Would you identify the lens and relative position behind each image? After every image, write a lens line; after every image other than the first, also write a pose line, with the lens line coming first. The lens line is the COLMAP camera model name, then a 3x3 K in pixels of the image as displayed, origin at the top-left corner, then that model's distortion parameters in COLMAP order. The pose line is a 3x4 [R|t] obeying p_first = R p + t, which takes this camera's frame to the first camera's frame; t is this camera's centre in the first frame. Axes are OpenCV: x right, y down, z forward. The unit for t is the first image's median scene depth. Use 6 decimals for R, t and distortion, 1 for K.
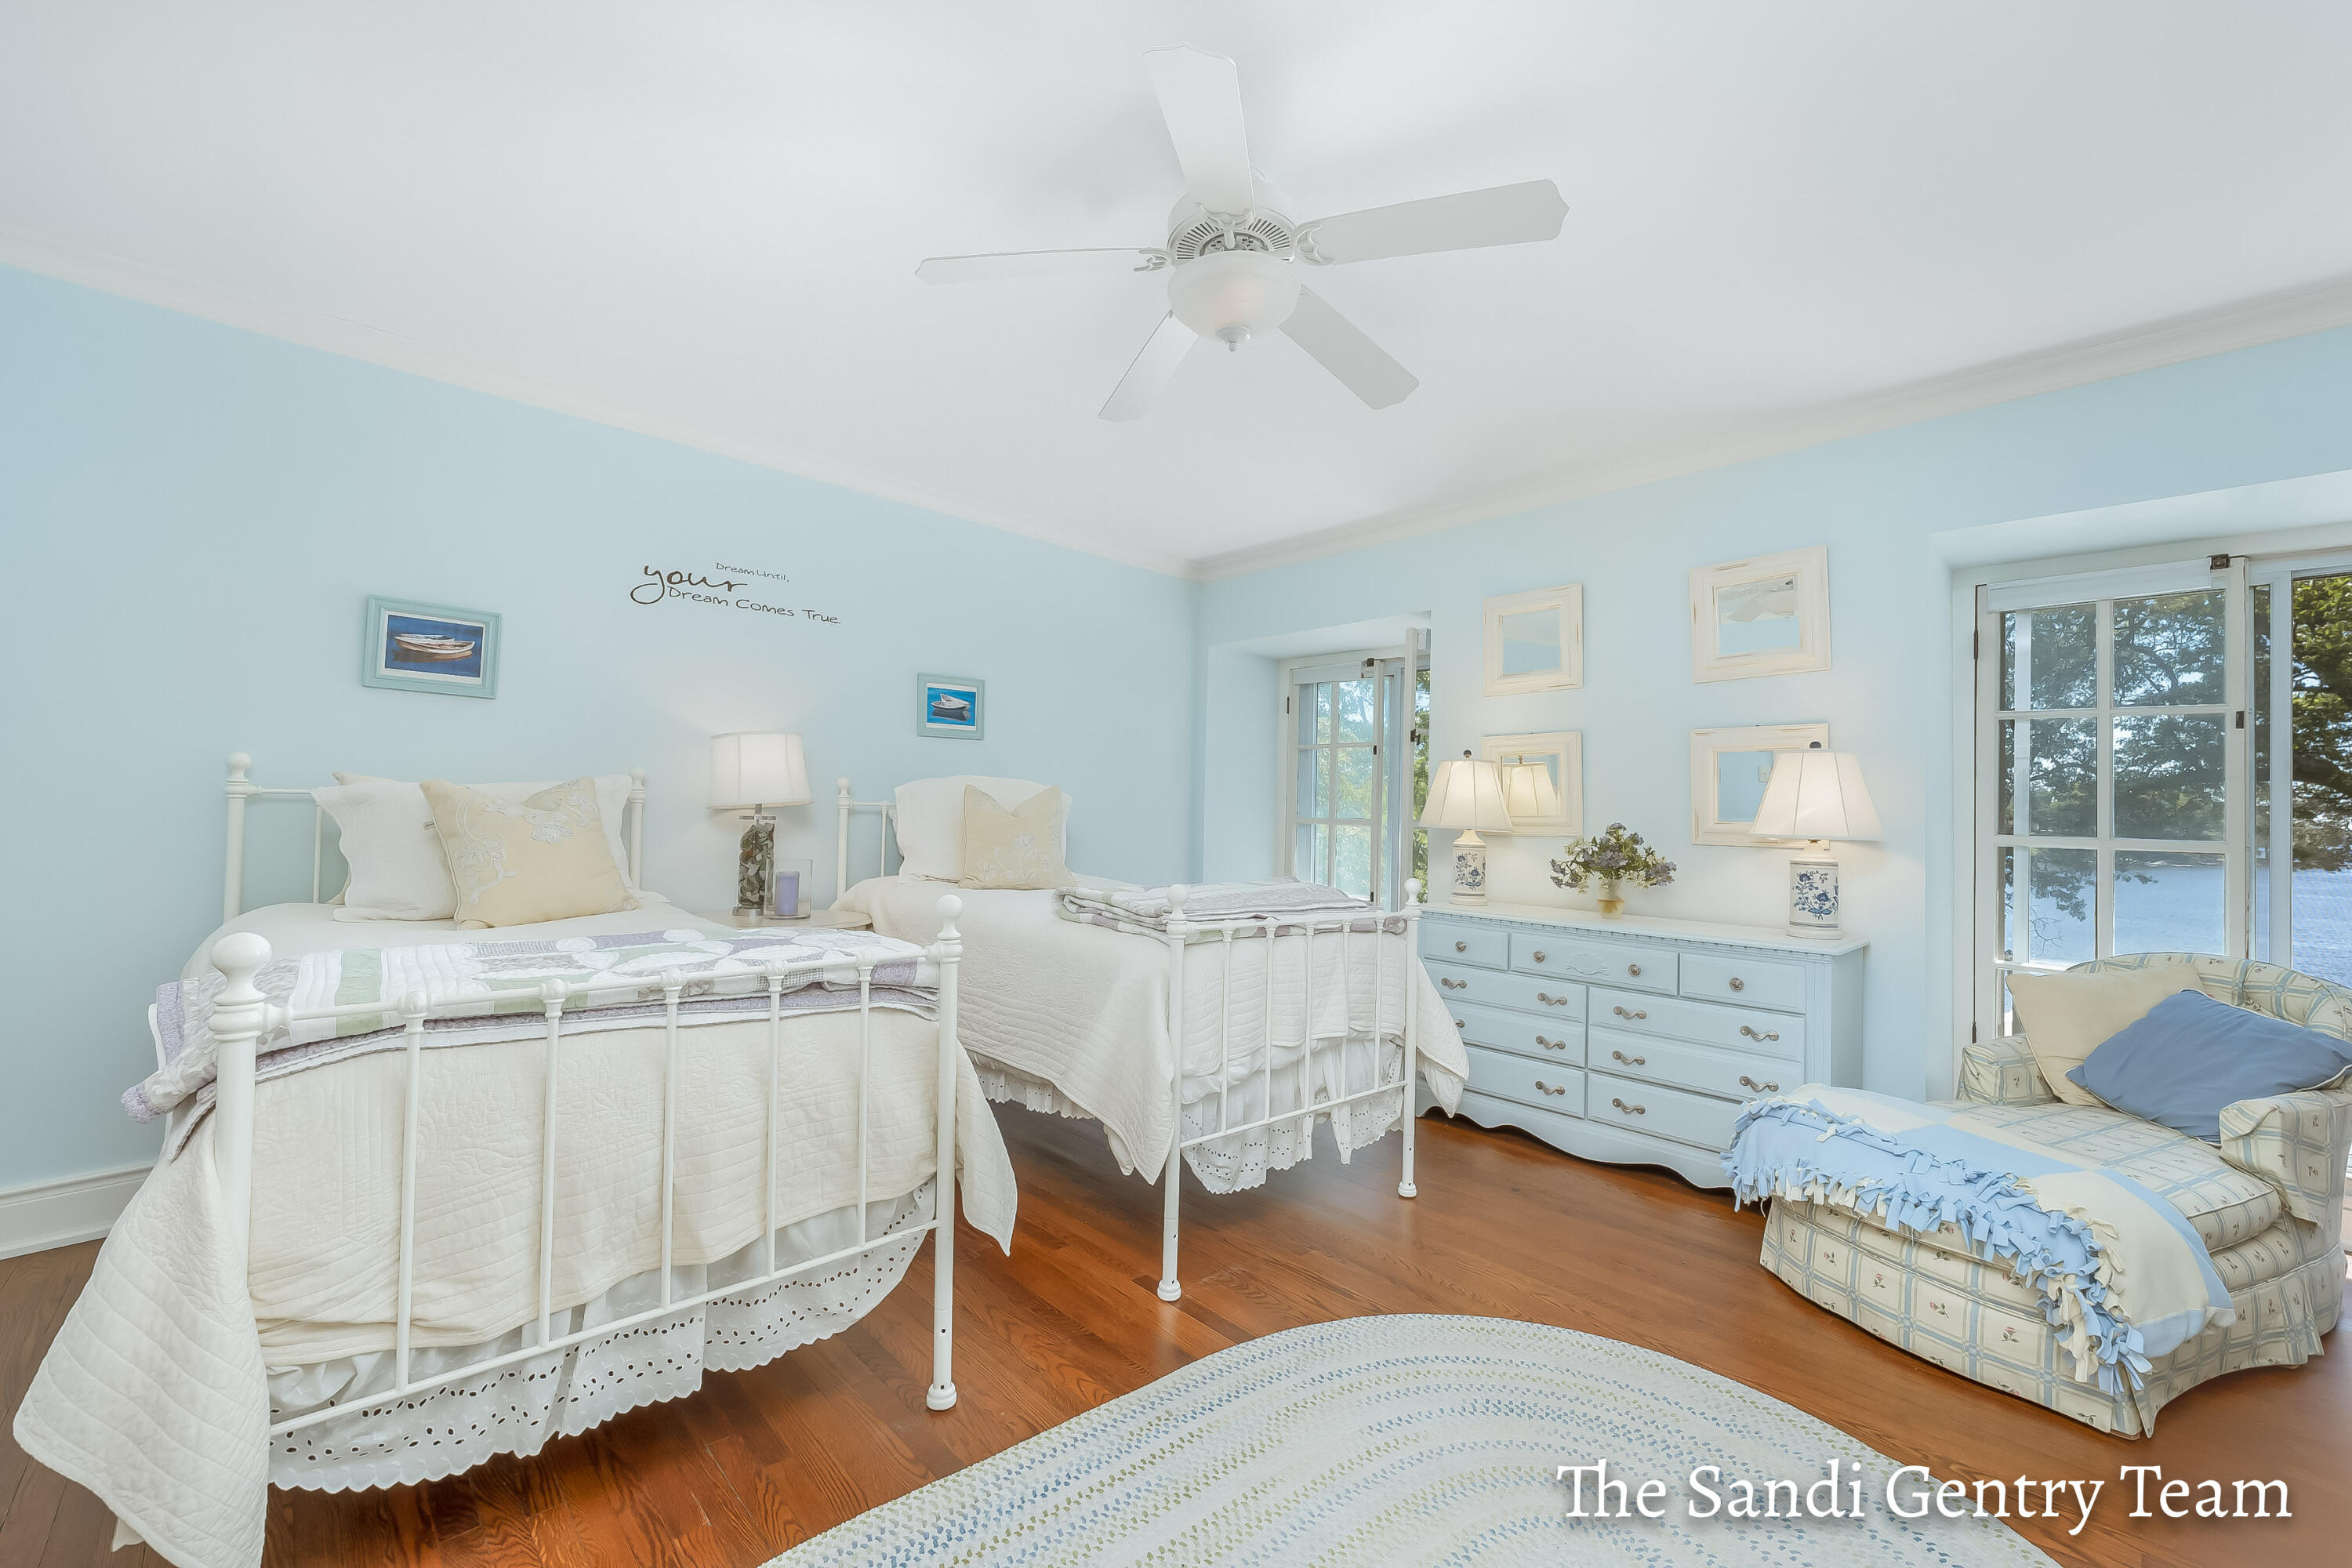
lens RADIAL K [[956.6, 0, 1181.5], [0, 956.6, 786.1], [0, 0, 1]] dist [0.001374, -0.000706]
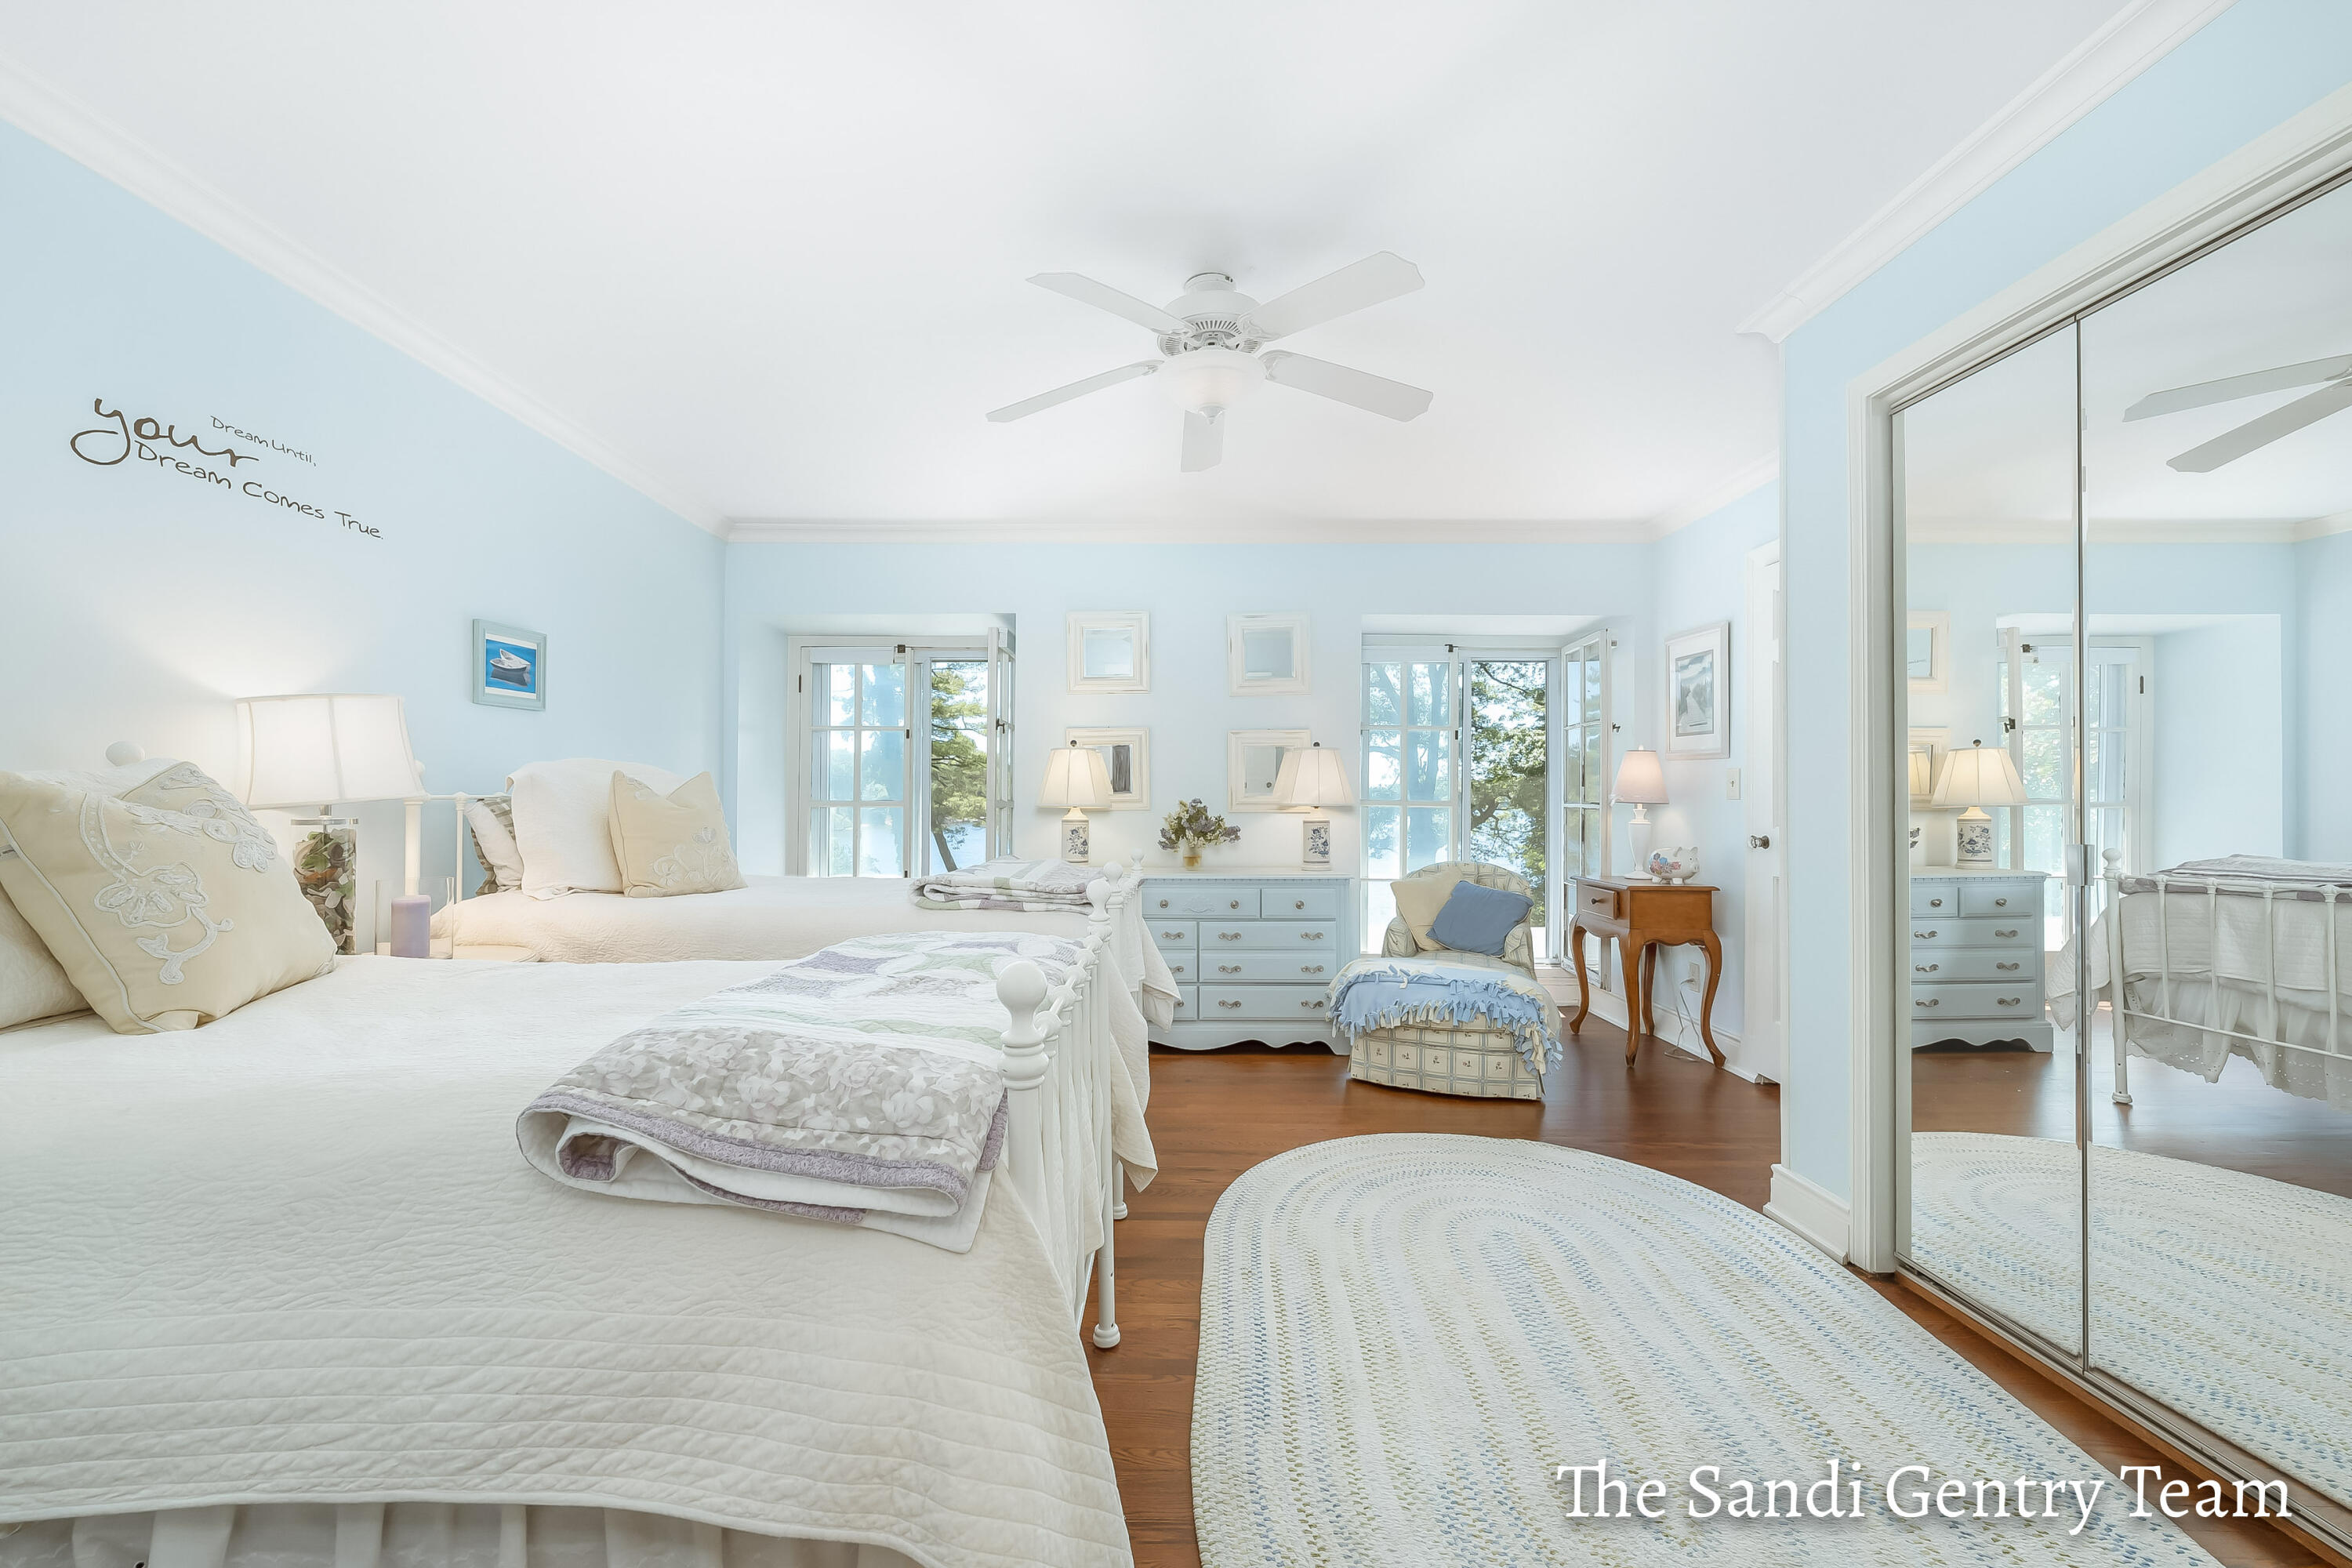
lens RADIAL K [[956.6, 0, 1187.9], [0, 956.6, 781.8], [0, 0, 1]] dist [0.001374, -0.000706]
pose [[0.676888, -0.012107, 0.735987, -0.580510], [-0.002883, 0.999813, 0.019098, -0.010271], [-0.736081, -0.015049, 0.676726, 0.119942]]
